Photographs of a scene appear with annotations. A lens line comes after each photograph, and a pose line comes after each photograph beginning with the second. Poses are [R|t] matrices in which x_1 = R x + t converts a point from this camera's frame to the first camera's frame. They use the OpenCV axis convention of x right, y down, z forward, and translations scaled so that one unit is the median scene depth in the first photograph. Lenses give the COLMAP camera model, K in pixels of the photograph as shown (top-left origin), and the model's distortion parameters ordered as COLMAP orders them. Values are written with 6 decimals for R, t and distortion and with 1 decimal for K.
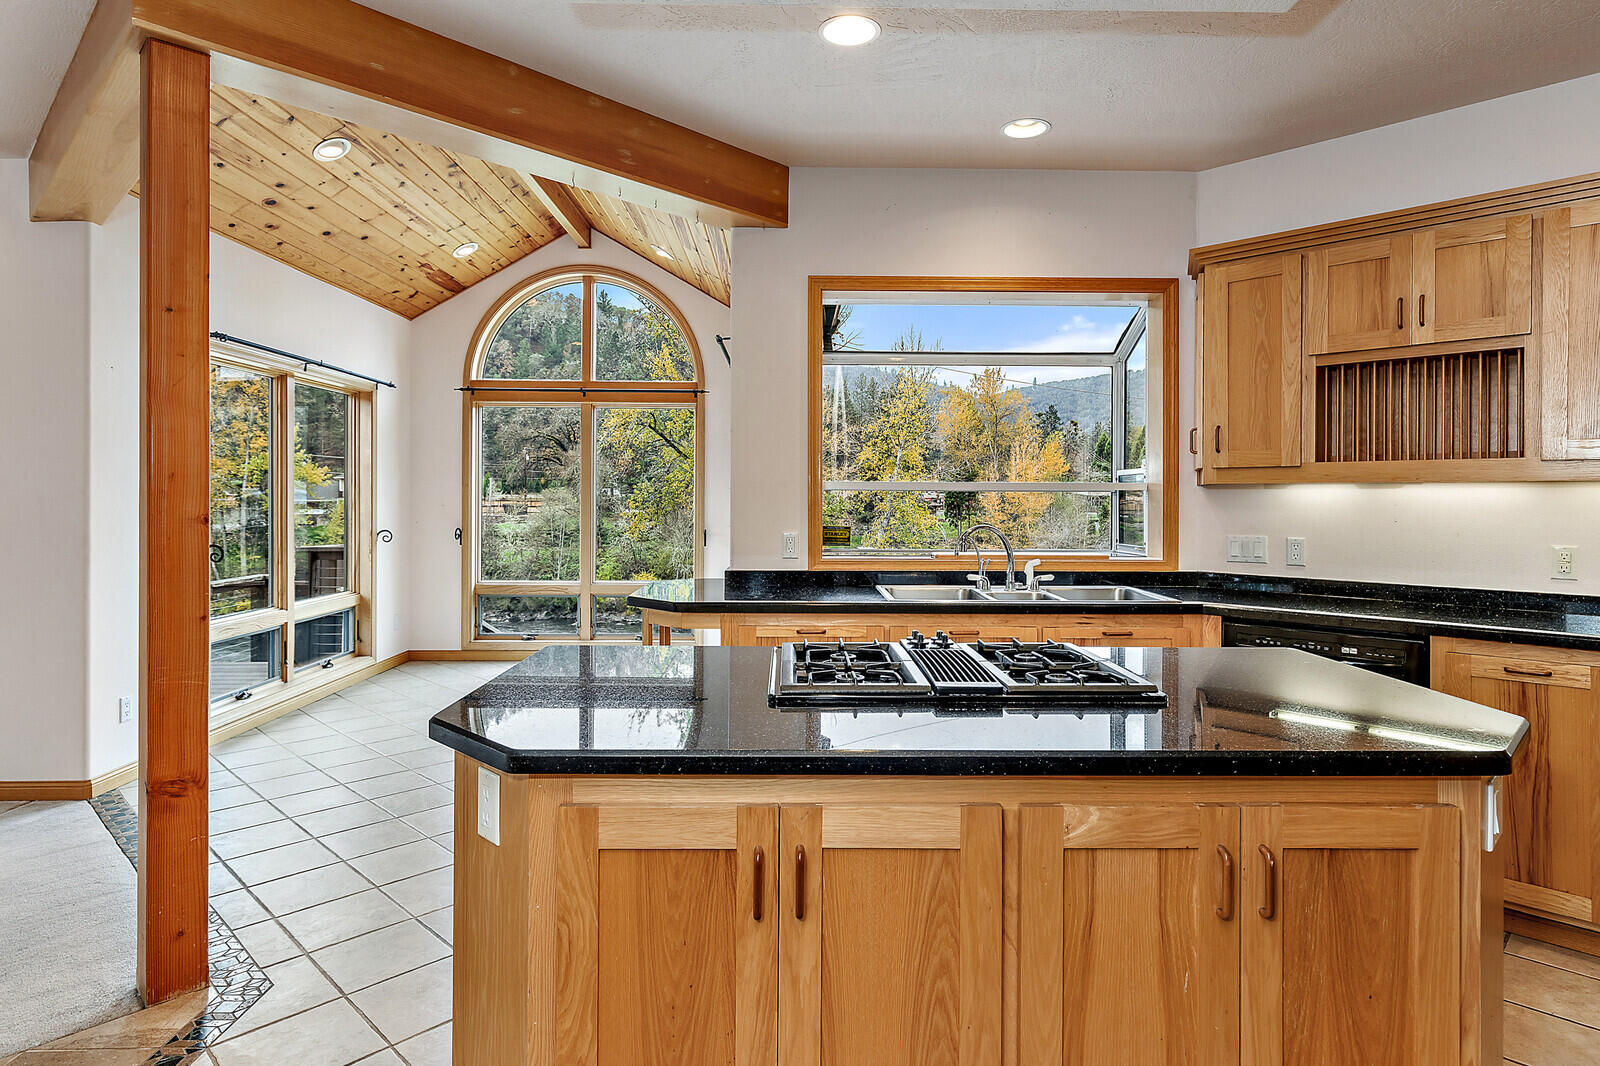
lens RADIAL K [[895.0, 0, 803.0], [0, 895.0, 518.0], [0, 0, 1]] dist [0.003981, 0.000565]
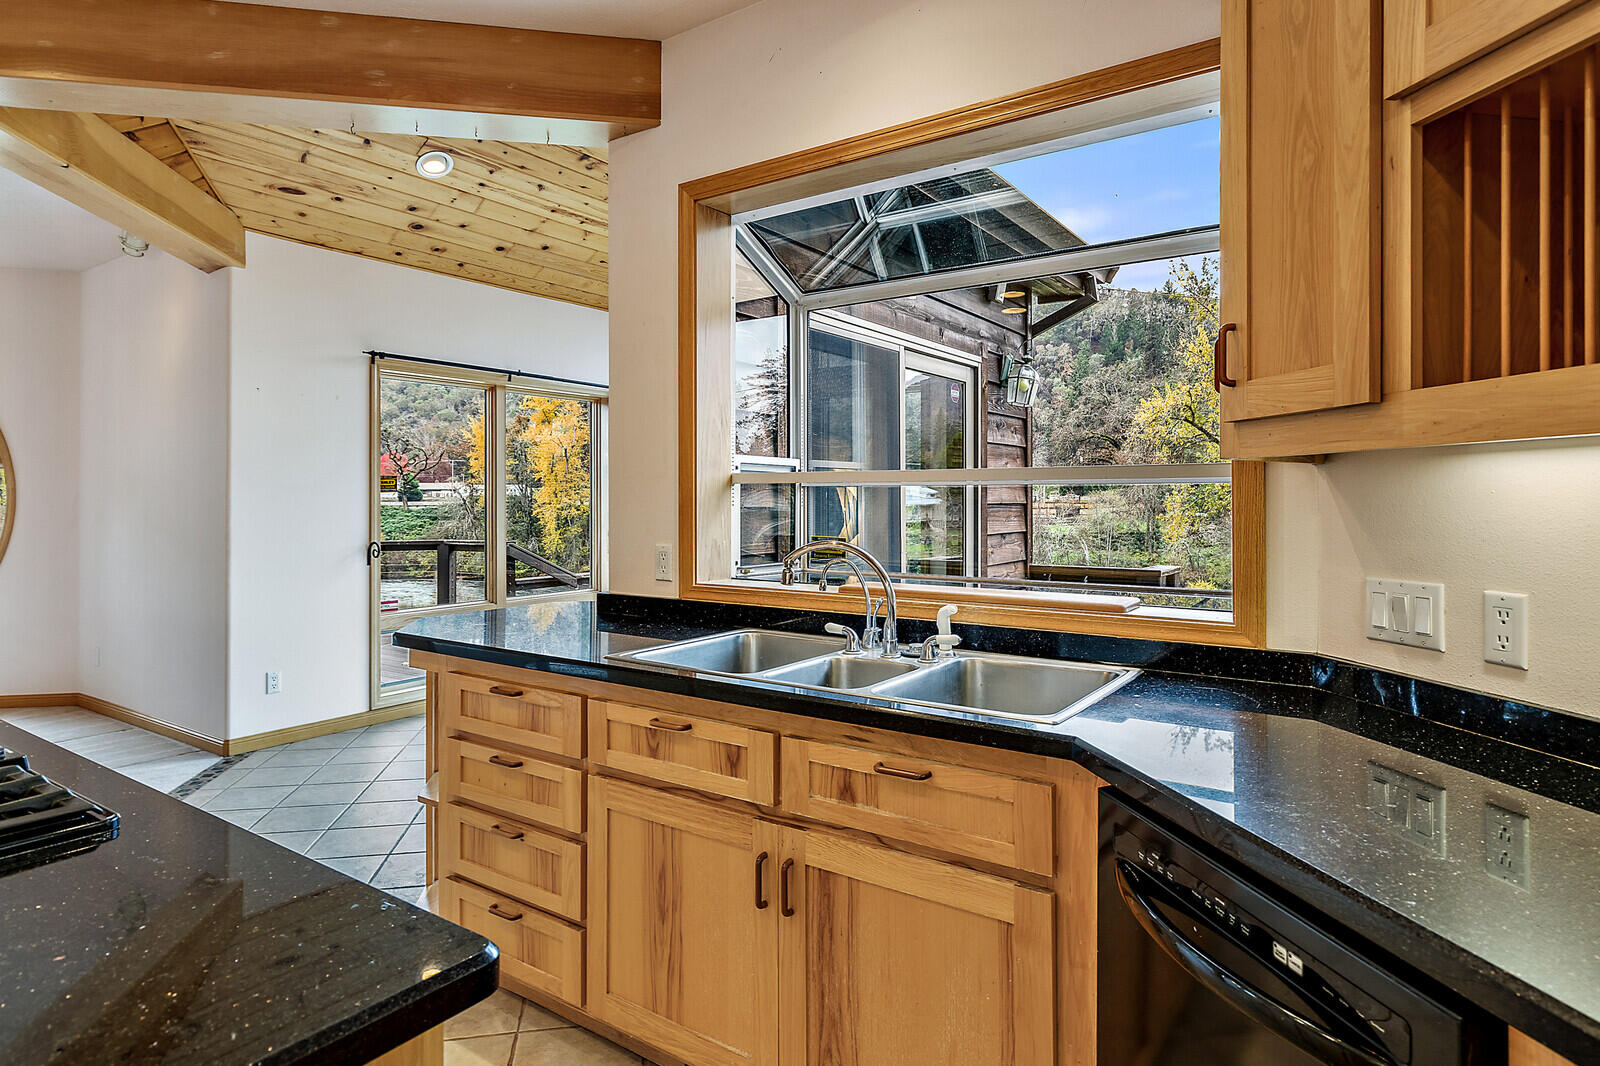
lens RADIAL K [[895.0, 0, 792.5], [0, 895.0, 506.8], [0, 0, 1]] dist [0.003981, 0.000565]
pose [[0.812151, 0.000895, -0.583447, 0.414424], [-0.009597, 0.999884, -0.011825, -0.005747], [0.583369, 0.015203, 0.812065, 0.400395]]
